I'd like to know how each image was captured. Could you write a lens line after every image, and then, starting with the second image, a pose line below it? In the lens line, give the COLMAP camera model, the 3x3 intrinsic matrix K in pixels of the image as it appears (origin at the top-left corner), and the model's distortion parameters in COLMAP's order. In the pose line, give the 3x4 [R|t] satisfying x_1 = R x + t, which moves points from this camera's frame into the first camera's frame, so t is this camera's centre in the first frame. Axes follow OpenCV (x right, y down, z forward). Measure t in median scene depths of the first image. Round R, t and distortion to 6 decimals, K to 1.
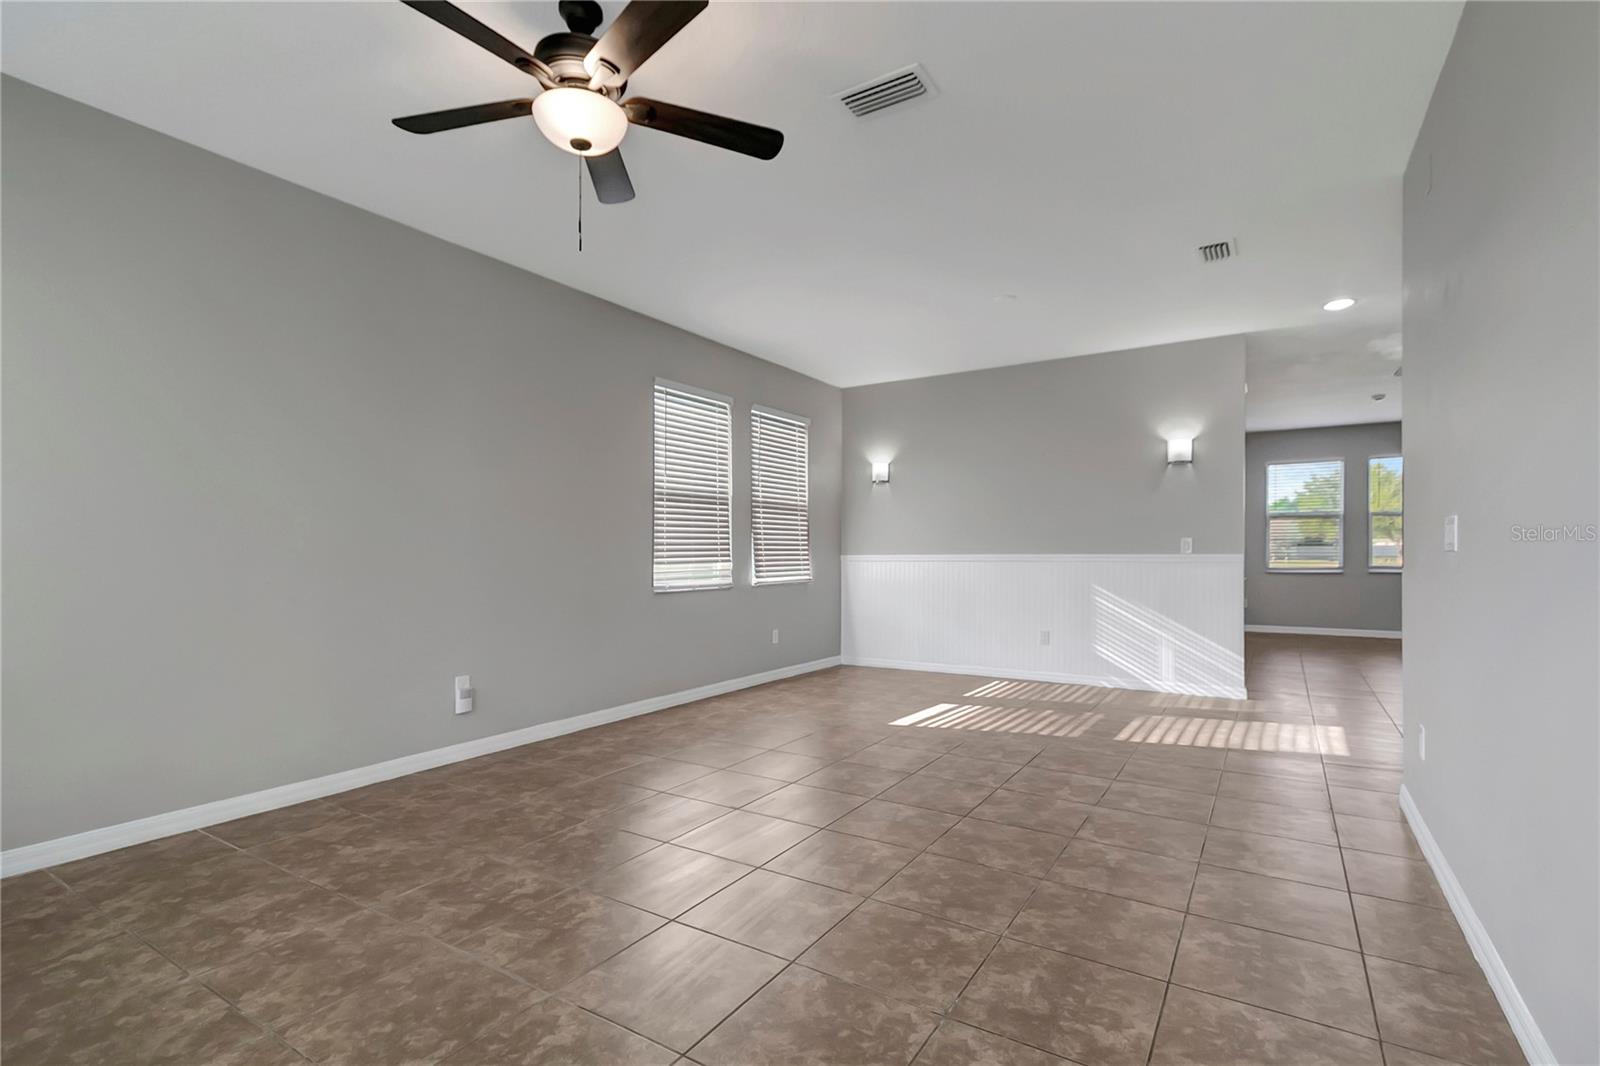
lens RADIAL K [[739.4, 0, 815.9], [0, 739.4, 548.1], [0, 0, 1]] dist [0.005495, -0.001686]
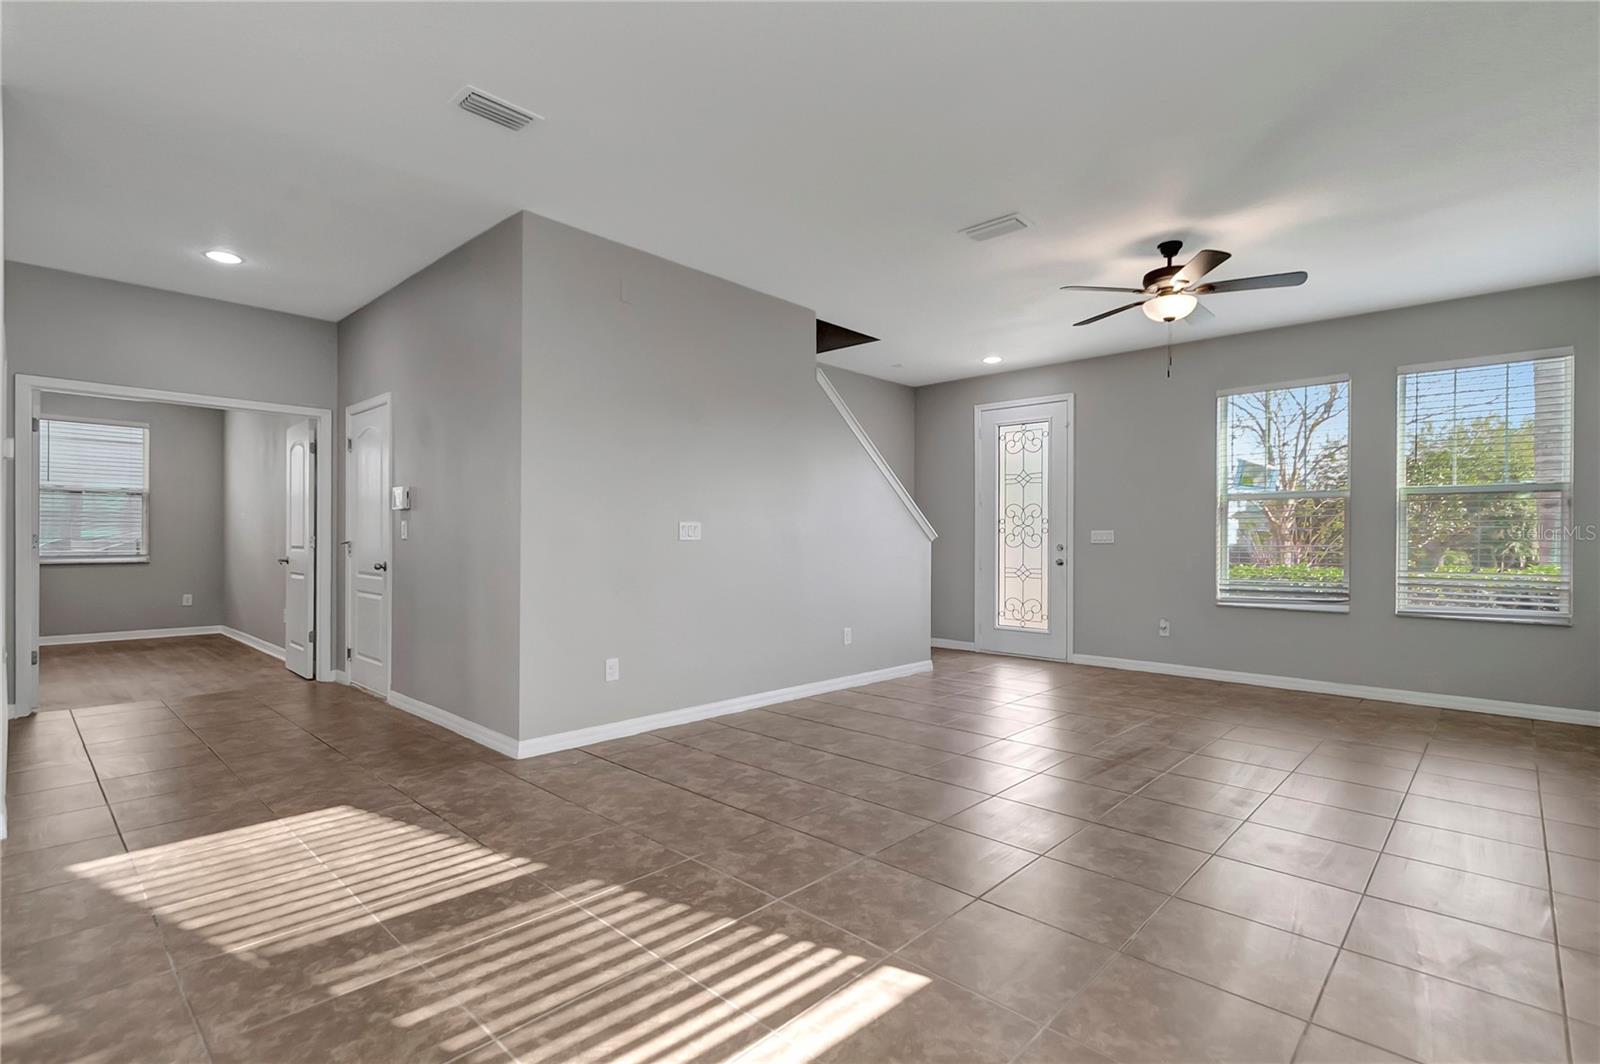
lens RADIAL K [[739.4, 0, 805.4], [0, 739.4, 540.2], [0, 0, 1]] dist [0.005495, -0.001686]
pose [[-0.978220, -0.003717, 0.207540, 0.096246], [-0.006141, 0.999920, -0.011037, 0.012238], [-0.207482, -0.012071, -0.978164, 1.611280]]
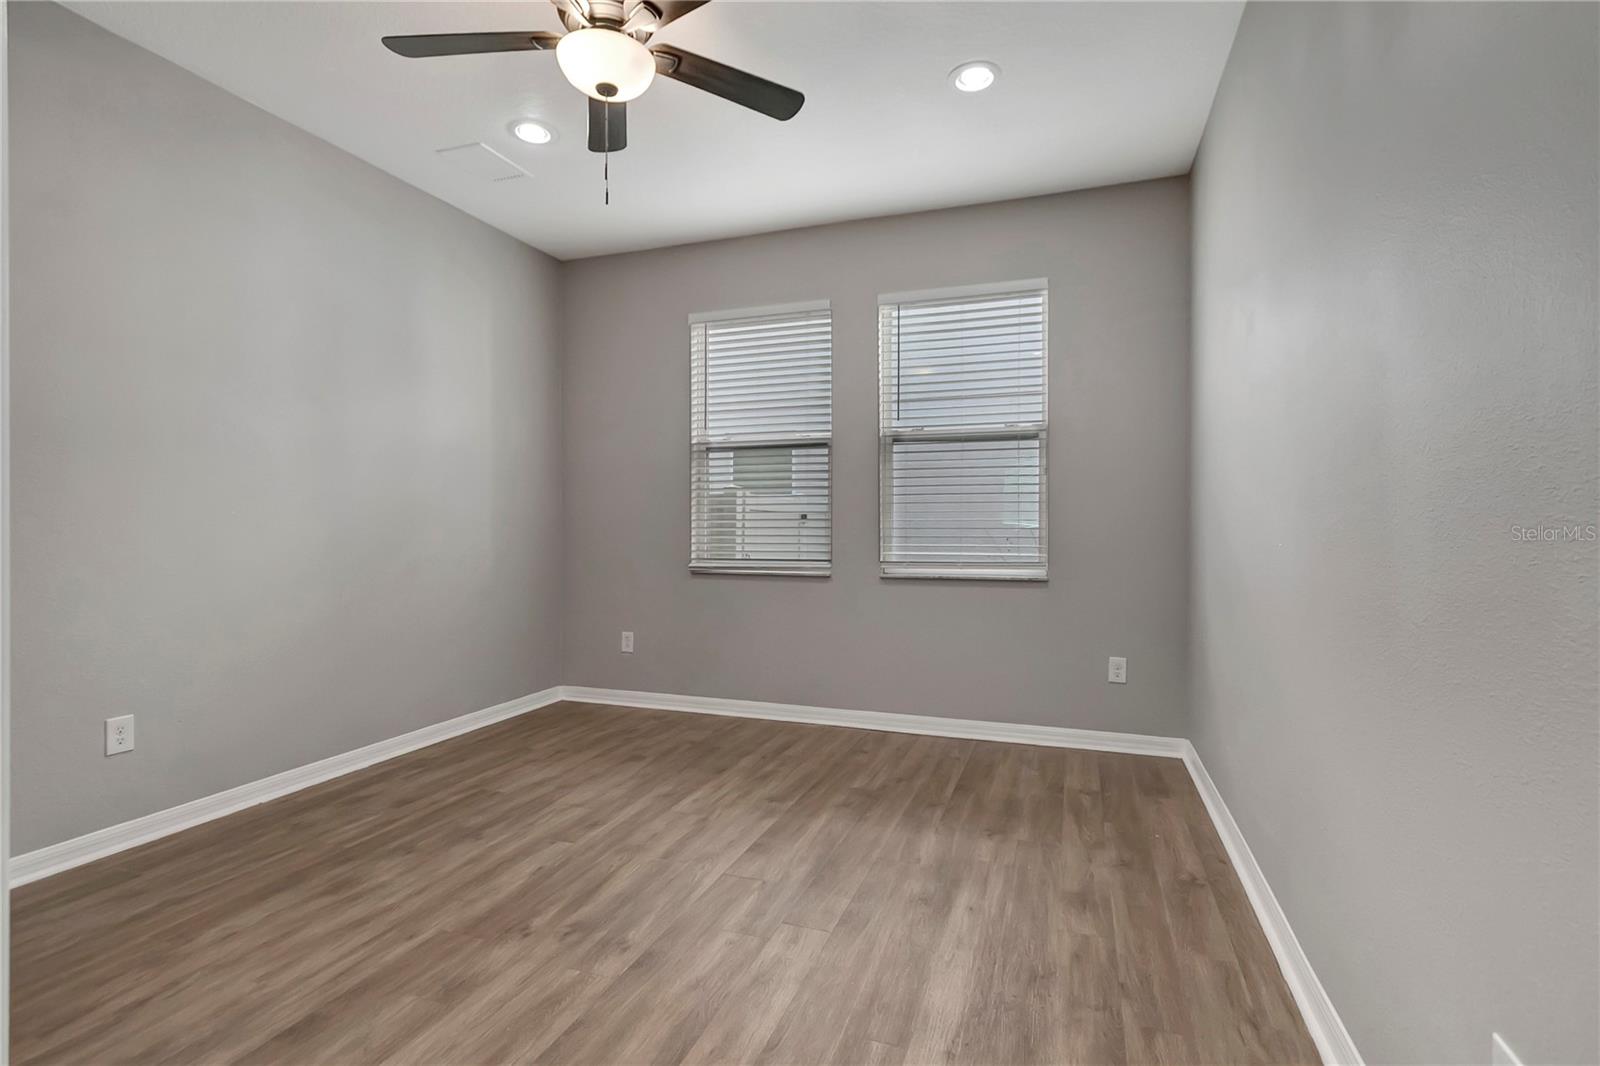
lens RADIAL K [[739.4, 0, 832.2], [0, 739.4, 533.8], [0, 0, 1]] dist [0.005495, -0.001686]
pose [[-0.216075, -0.011031, 0.976314, 1.355386], [-0.009643, 0.999912, 0.009164, -0.001547], [-0.976329, -0.007435, -0.216162, 0.524937]]
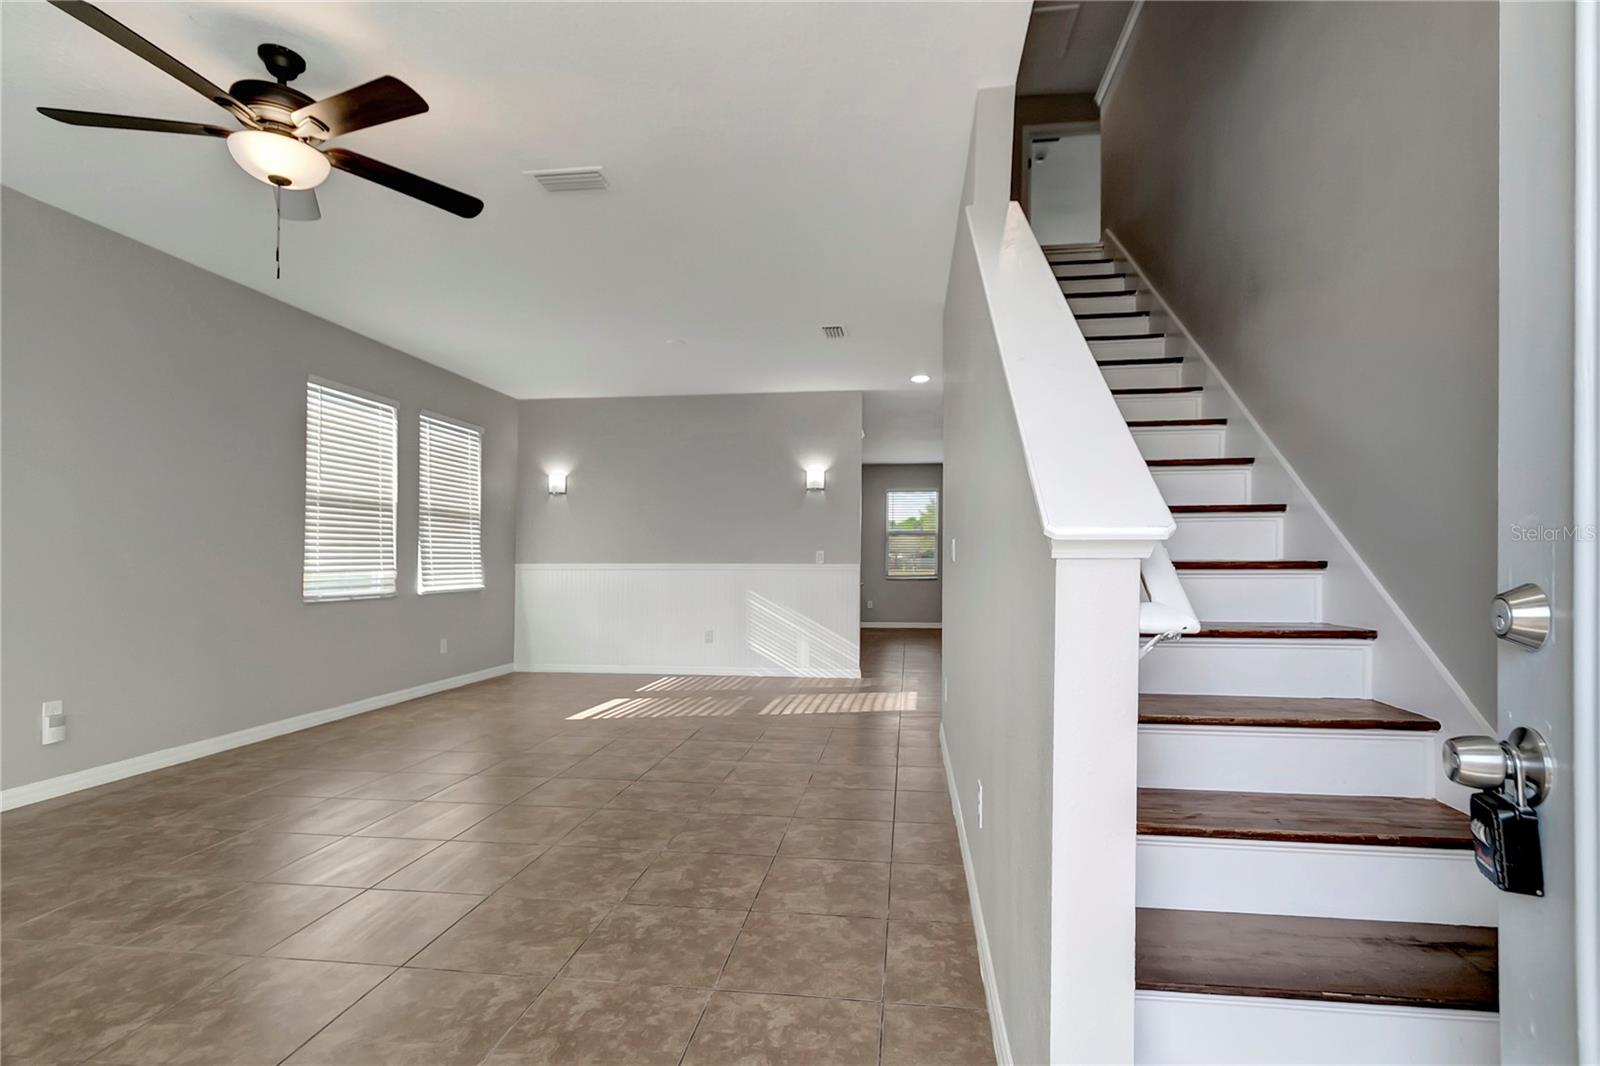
lens RADIAL K [[739.4, 0, 818.0], [0, 739.4, 552.6], [0, 0, 1]] dist [0.005495, -0.001686]
pose [[0.906608, 0.009967, 0.421856, -0.030504], [-0.006918, 0.999938, -0.008759, 0.000035], [-0.421917, 0.005022, 0.906620, -0.163234]]
